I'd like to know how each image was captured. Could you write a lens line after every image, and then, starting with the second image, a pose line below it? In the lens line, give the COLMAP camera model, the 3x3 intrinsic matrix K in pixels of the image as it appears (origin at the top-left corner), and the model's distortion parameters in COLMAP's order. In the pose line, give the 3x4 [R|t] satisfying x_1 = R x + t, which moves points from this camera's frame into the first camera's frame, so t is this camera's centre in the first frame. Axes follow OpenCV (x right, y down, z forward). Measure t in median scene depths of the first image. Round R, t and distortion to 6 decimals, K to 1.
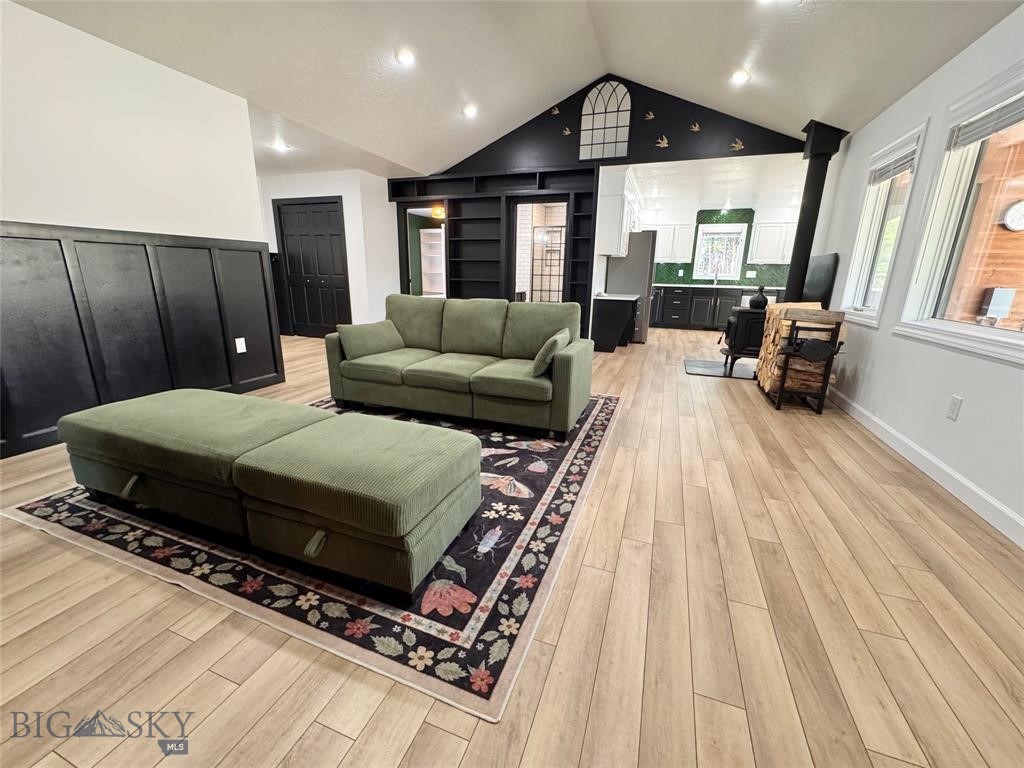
lens RADIAL K [[410.5, 0, 511.1], [0, 410.5, 382.5], [0, 0, 1]] dist [-0.002966, 0.000509]
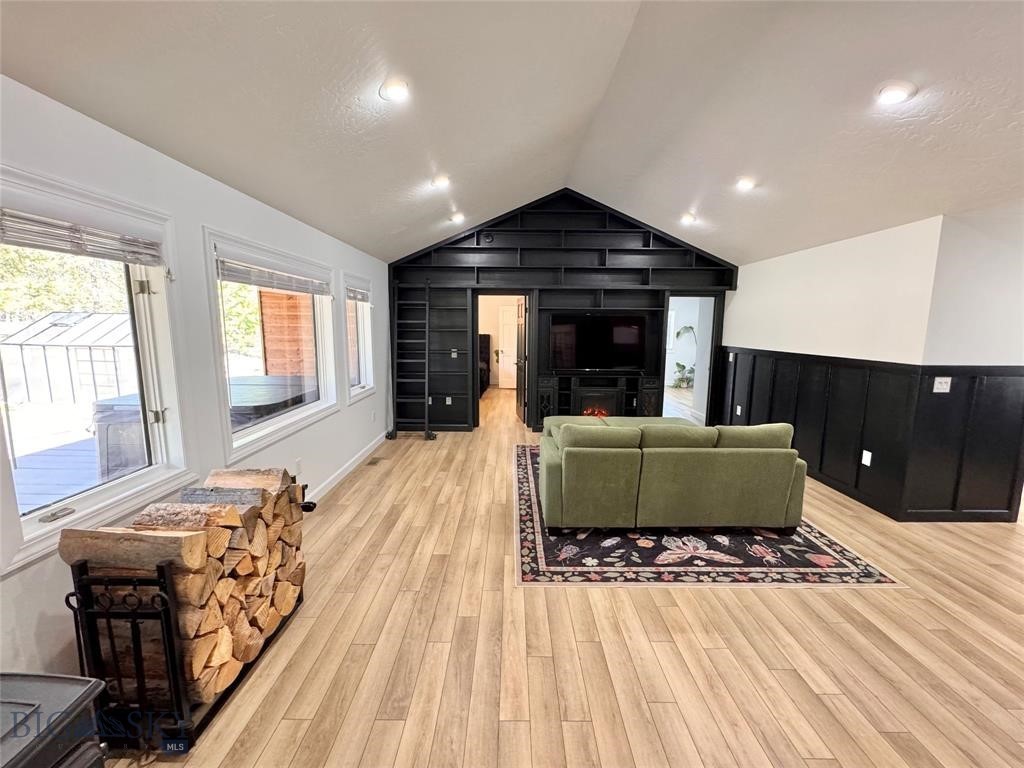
lens RADIAL K [[410.5, 0, 512.3], [0, 410.5, 383.6], [0, 0, 1]] dist [-0.002966, 0.000509]
pose [[-0.934578, 0.024310, -0.354927, 0.681552], [-0.115325, 0.923087, 0.366892, -0.685833], [0.336548, 0.383821, -0.859893, 1.925484]]
